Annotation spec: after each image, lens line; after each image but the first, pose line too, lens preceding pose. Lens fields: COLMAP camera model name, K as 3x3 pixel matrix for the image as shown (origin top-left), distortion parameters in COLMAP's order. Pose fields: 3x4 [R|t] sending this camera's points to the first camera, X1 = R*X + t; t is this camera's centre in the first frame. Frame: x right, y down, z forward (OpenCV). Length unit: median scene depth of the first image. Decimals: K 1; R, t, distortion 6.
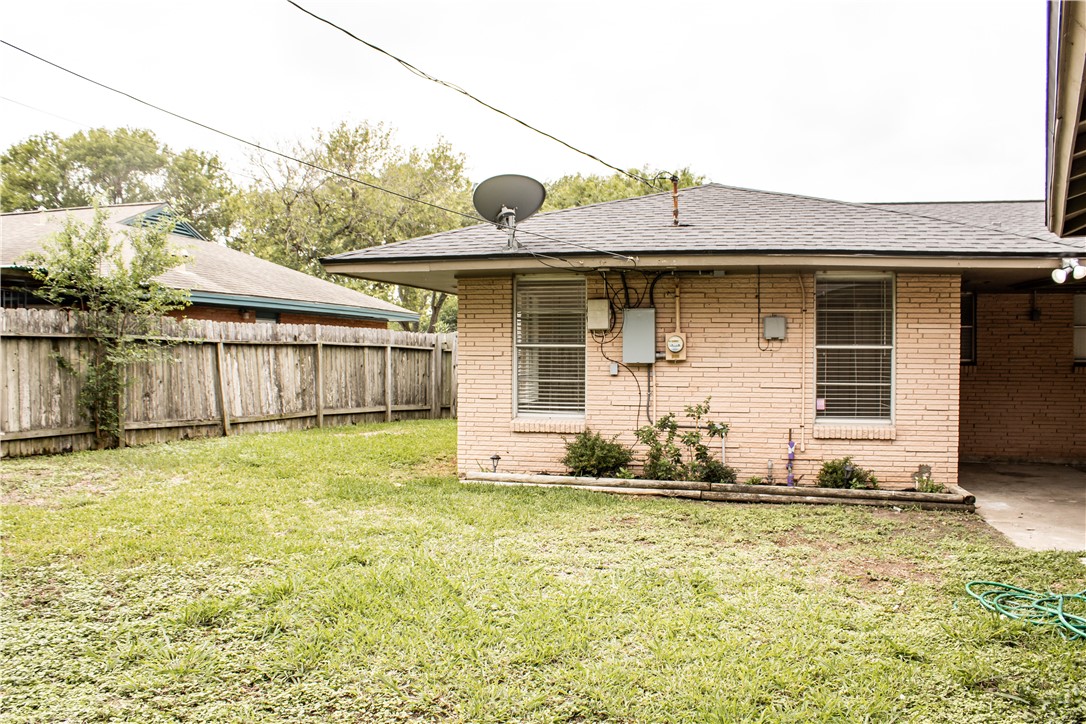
lens RADIAL K [[927.0, 0, 549.0], [0, 927.0, 365.8], [0, 0, 1]] dist [-0.163735, 0.147963]
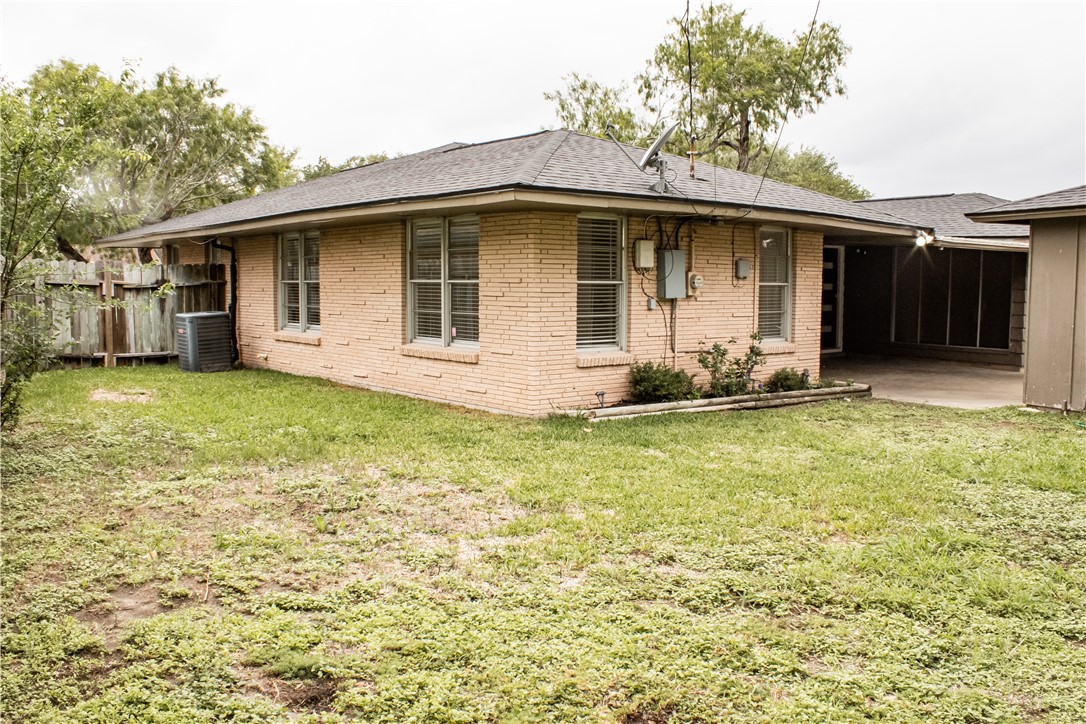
lens RADIAL K [[927.0, 0, 549.0], [0, 927.0, 365.8], [0, 0, 1]] dist [-0.163735, 0.147963]
pose [[0.617990, -0.071597, 0.782919, -0.861576], [0.008942, 0.996420, 0.084063, -0.016376], [-0.786135, -0.044950, 0.616418, 0.406236]]
